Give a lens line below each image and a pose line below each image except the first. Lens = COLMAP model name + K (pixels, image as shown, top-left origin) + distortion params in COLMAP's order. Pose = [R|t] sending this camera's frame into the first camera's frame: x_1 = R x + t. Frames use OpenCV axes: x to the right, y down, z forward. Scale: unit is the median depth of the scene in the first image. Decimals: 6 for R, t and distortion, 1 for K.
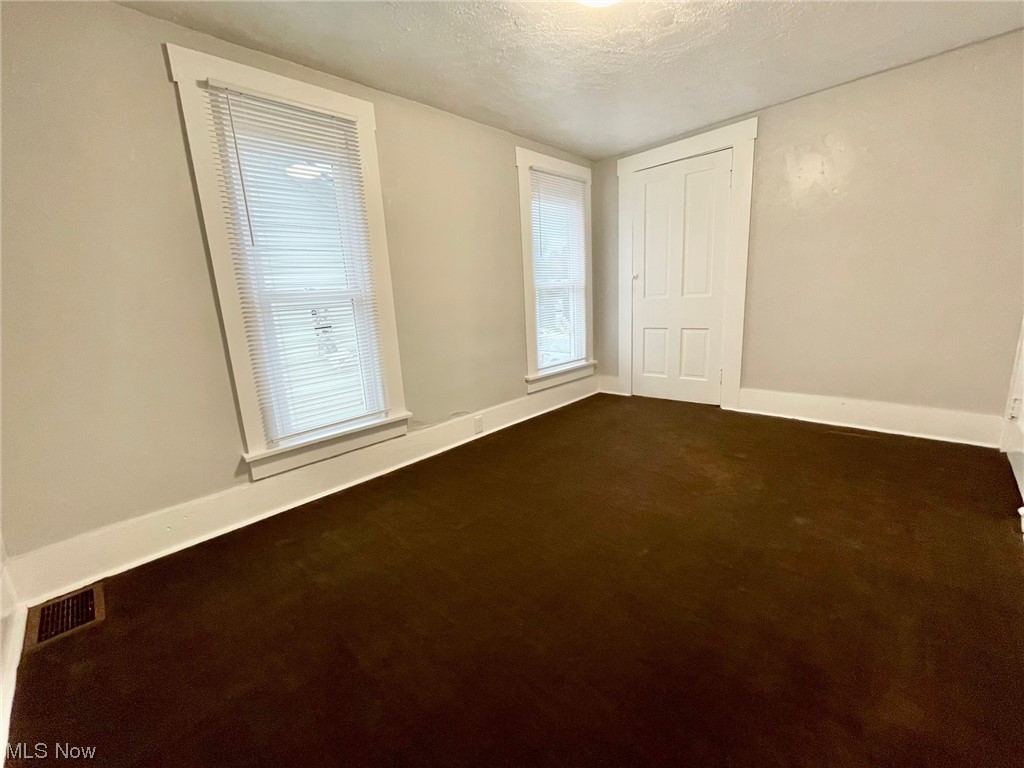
lens RADIAL K [[417.5, 0, 507.5], [0, 417.5, 382.1], [0, 0, 1]] dist [0.000687, 0.000051]
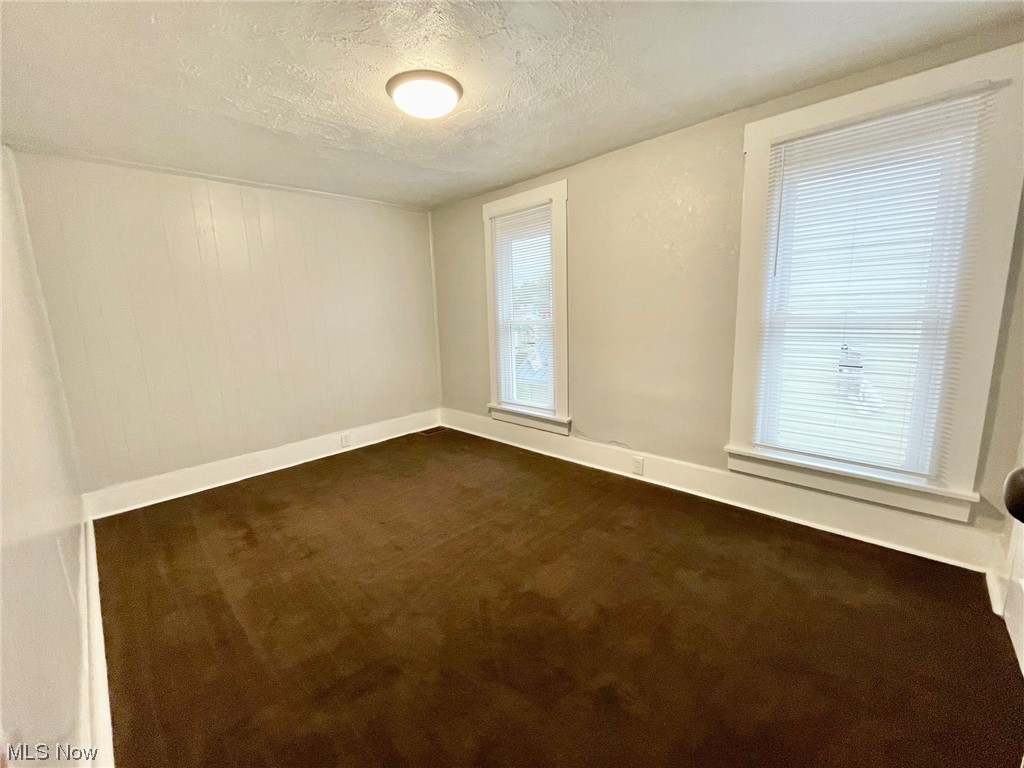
lens RADIAL K [[417.5, 0, 507.5], [0, 417.5, 382.1], [0, 0, 1]] dist [0.000687, 0.000051]
pose [[-0.001158, 0.213455, -0.976952, 0.823334], [-0.180483, 0.960865, 0.210154, -0.226498], [0.983577, 0.176567, 0.037412, 0.657749]]
